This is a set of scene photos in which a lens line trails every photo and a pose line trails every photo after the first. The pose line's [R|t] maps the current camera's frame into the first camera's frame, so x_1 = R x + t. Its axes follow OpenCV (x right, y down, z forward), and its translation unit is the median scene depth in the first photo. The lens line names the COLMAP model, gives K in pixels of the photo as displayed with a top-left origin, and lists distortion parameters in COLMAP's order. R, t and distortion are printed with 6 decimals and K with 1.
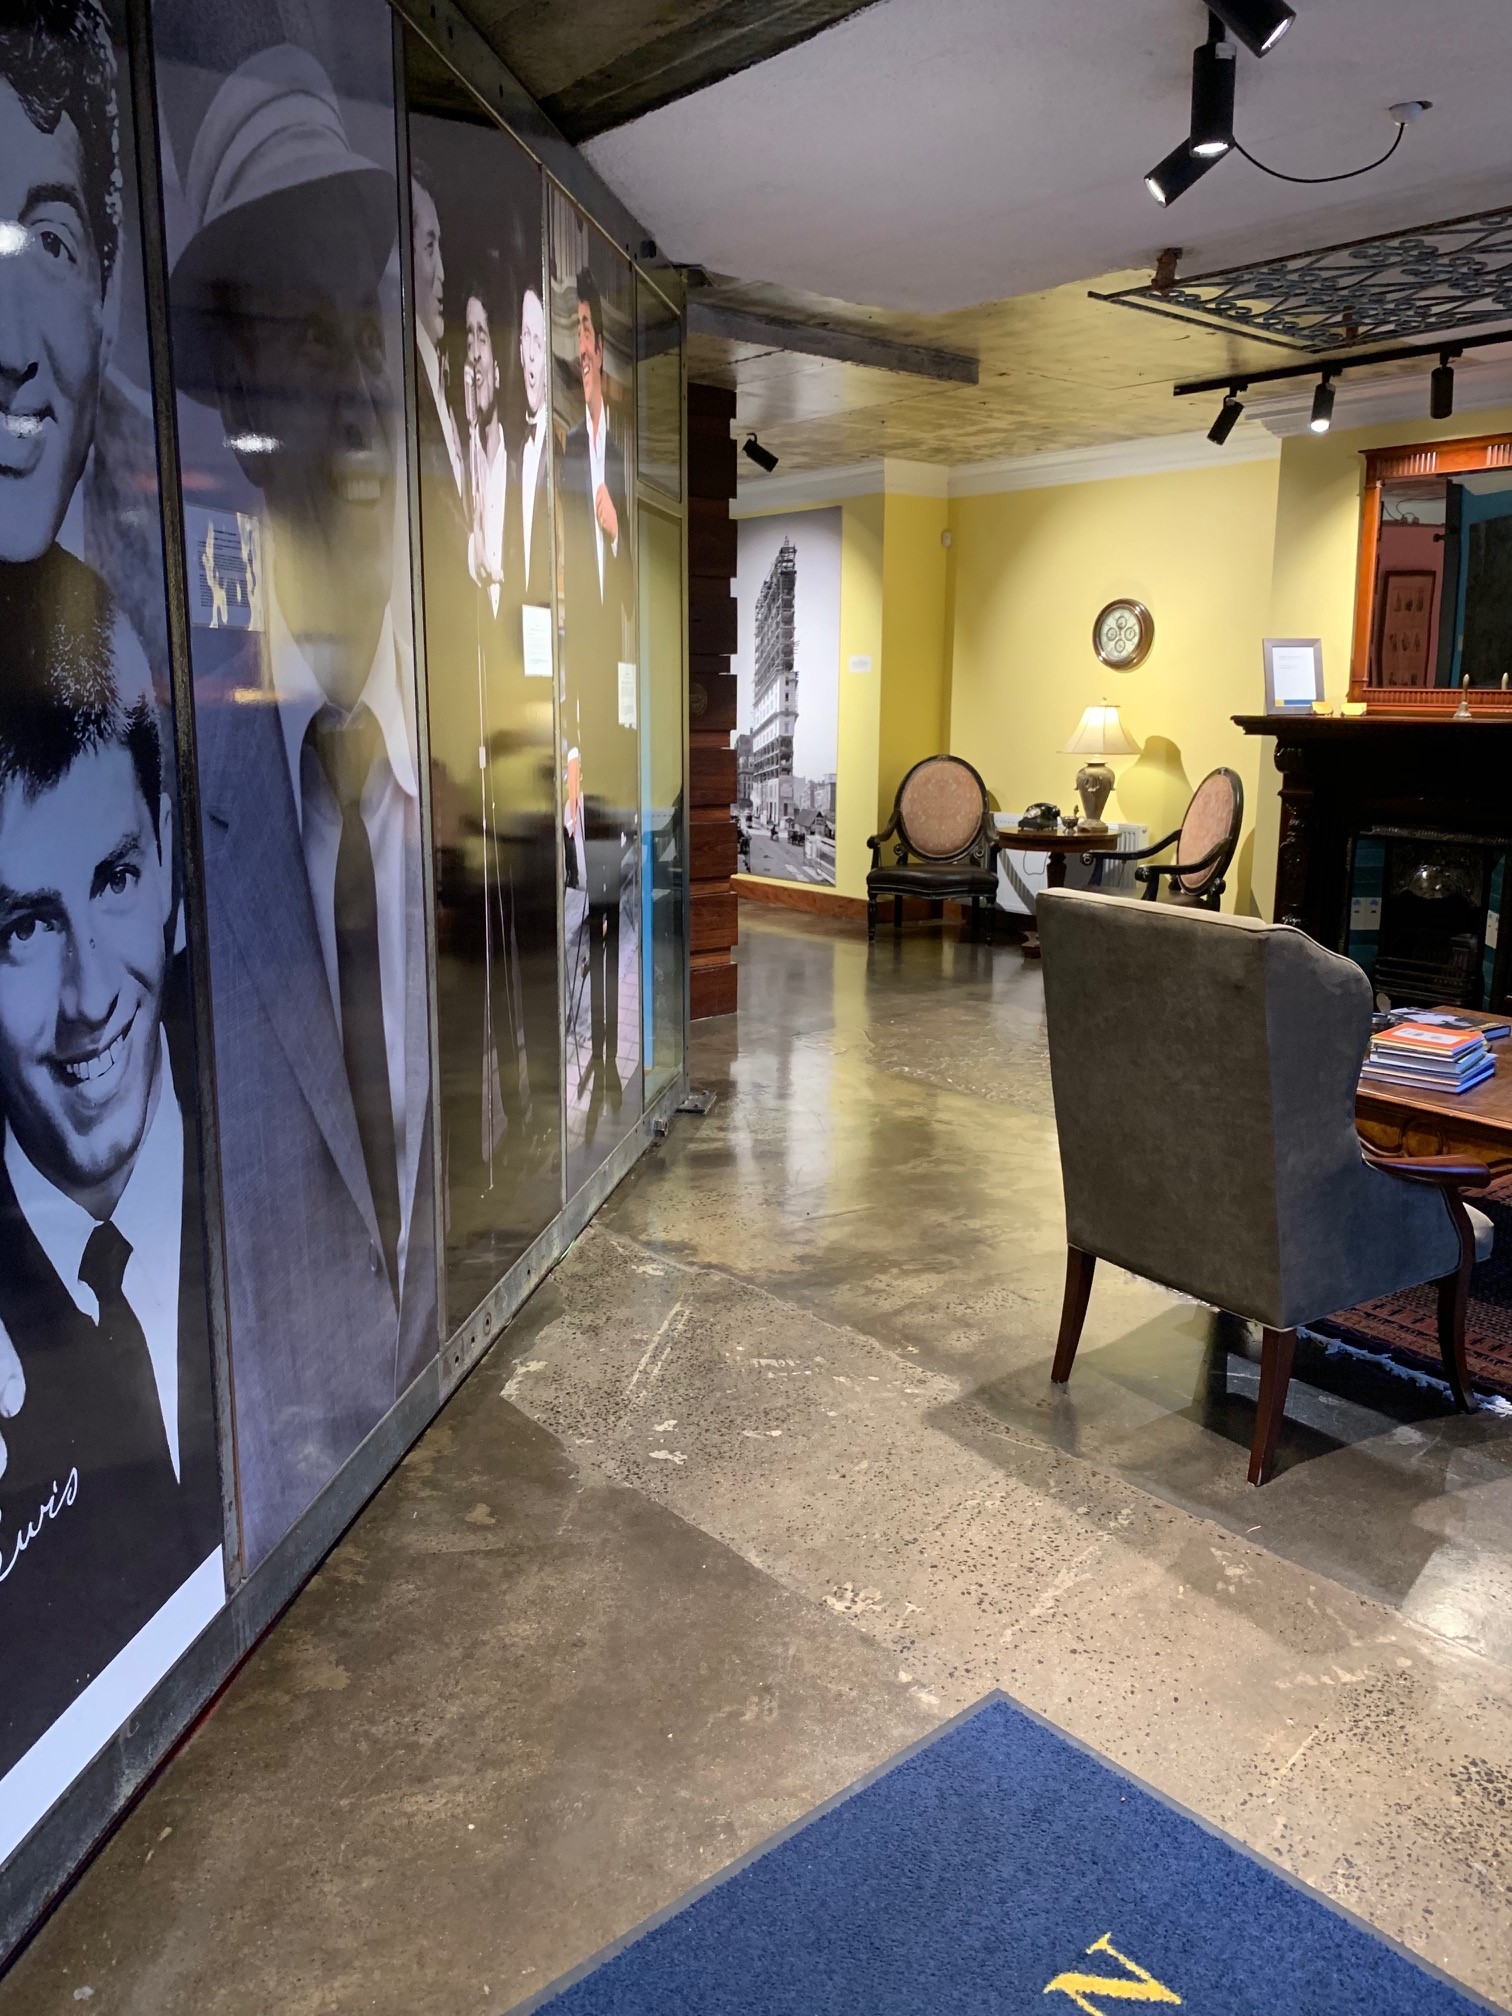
lens RADIAL K [[1561.5, 0, 749.4], [0, 1561.5, 1083.4], [0, 0, 1]] dist [0.164563, -0.313057]
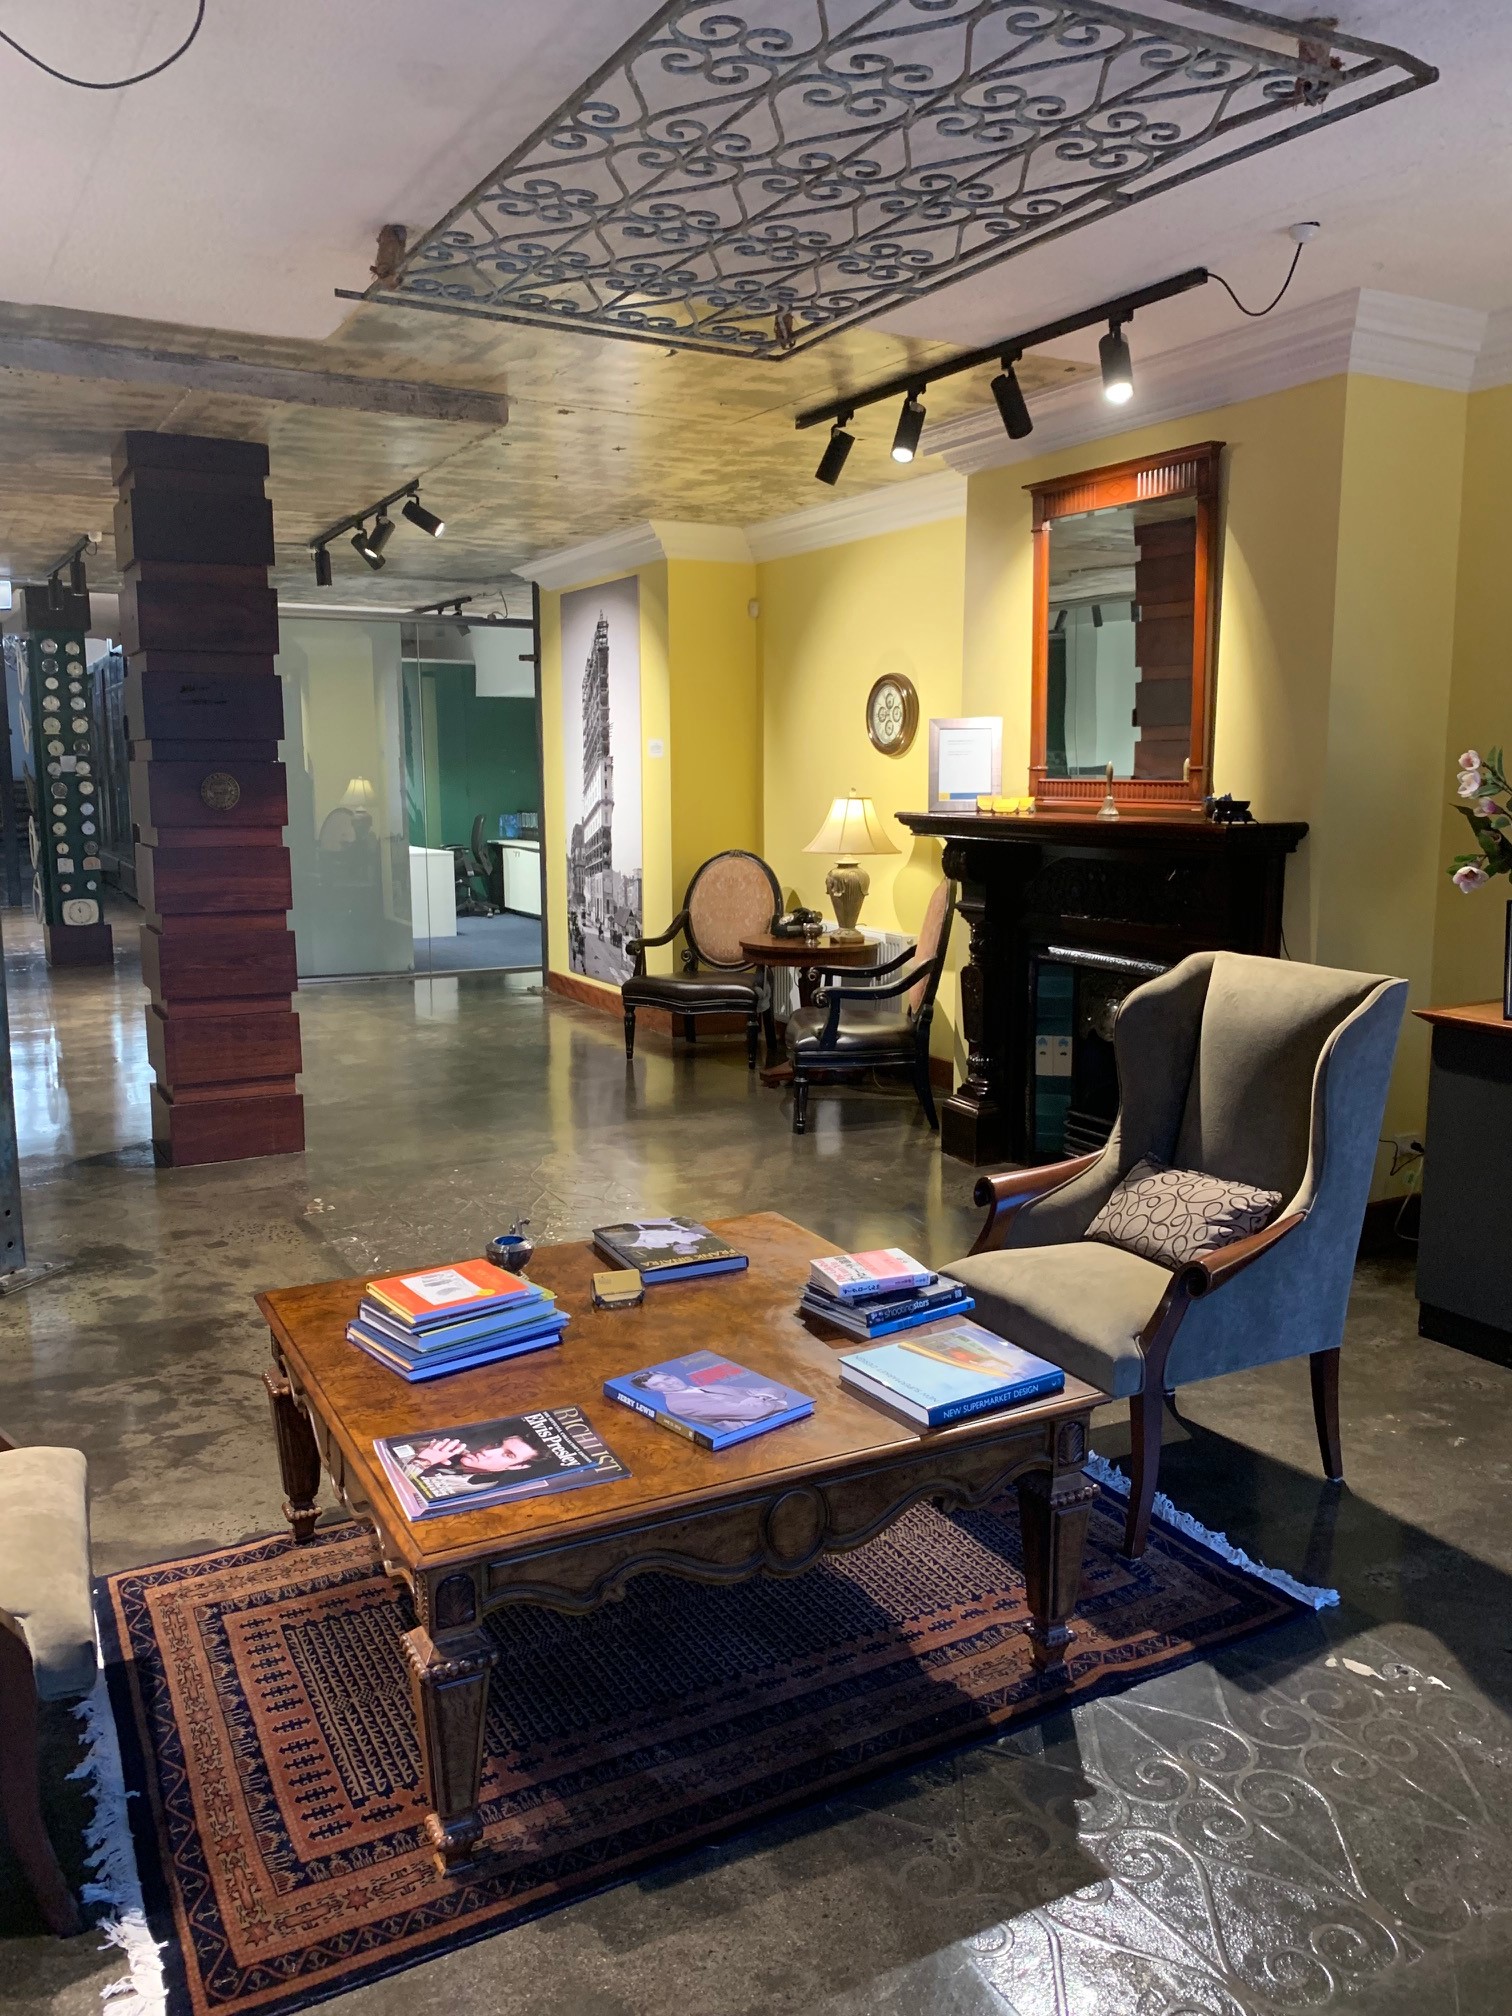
lens RADIAL K [[1561.5, 0, 749.4], [0, 1561.5, 1083.4], [0, 0, 1]] dist [0.164563, -0.313057]
pose [[0.982414, 0.028522, -0.184523, 0.321421], [-0.037008, 0.998402, -0.042708, -0.044397], [0.183010, 0.048786, 0.981900, 0.159243]]
